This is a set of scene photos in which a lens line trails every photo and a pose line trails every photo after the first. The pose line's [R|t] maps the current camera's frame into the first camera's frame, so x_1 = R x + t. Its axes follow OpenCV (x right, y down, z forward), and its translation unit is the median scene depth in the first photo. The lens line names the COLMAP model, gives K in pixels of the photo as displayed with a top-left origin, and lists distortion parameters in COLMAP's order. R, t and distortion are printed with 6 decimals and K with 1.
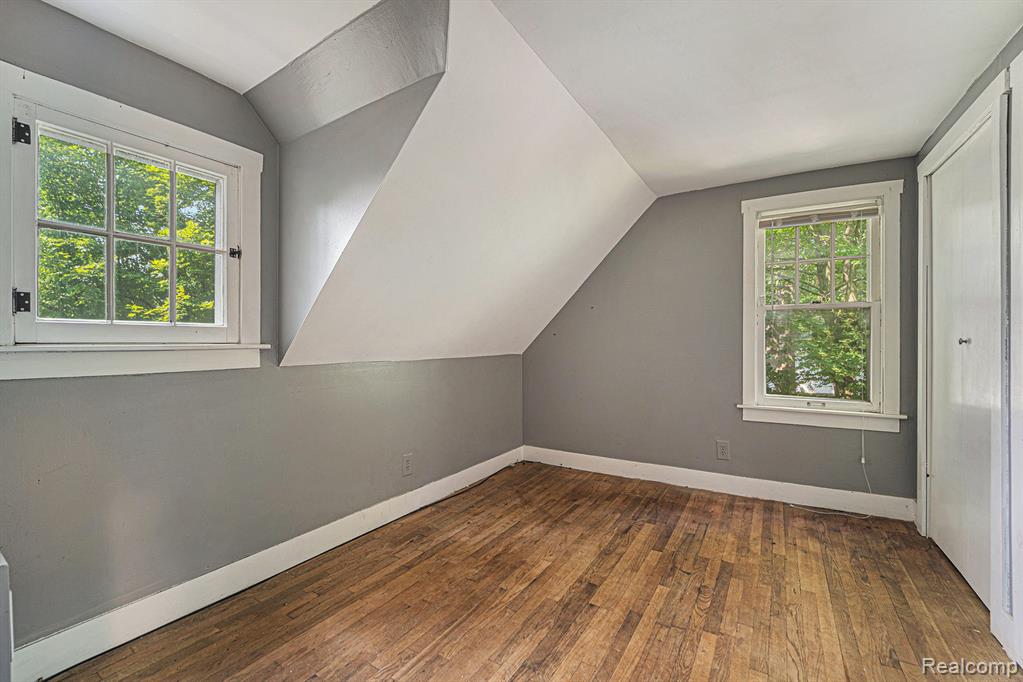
lens RADIAL K [[416.5, 0, 507.6], [0, 416.5, 344.1], [0, 0, 1]] dist [-0.027041, -0.000598]
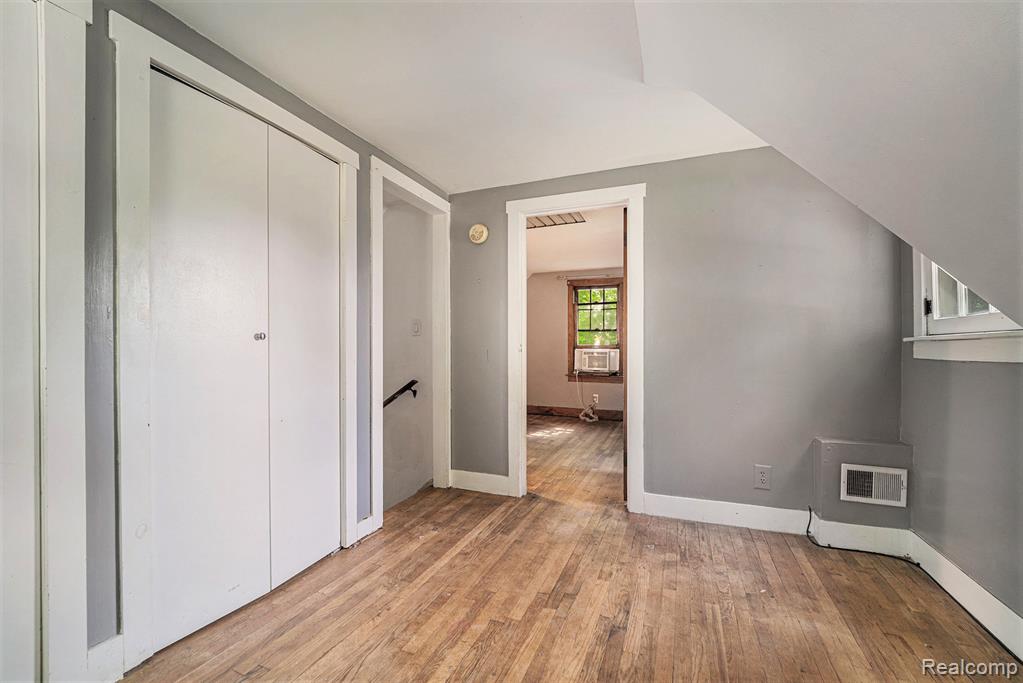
lens RADIAL K [[416.5, 0, 511.1], [0, 416.5, 345.8], [0, 0, 1]] dist [-0.027041, -0.000598]
pose [[-0.981709, 0.003225, -0.190360, 0.520337], [0.003352, 0.999994, -0.000343, 0.030862], [0.190357, -0.000975, -0.981714, 1.934299]]
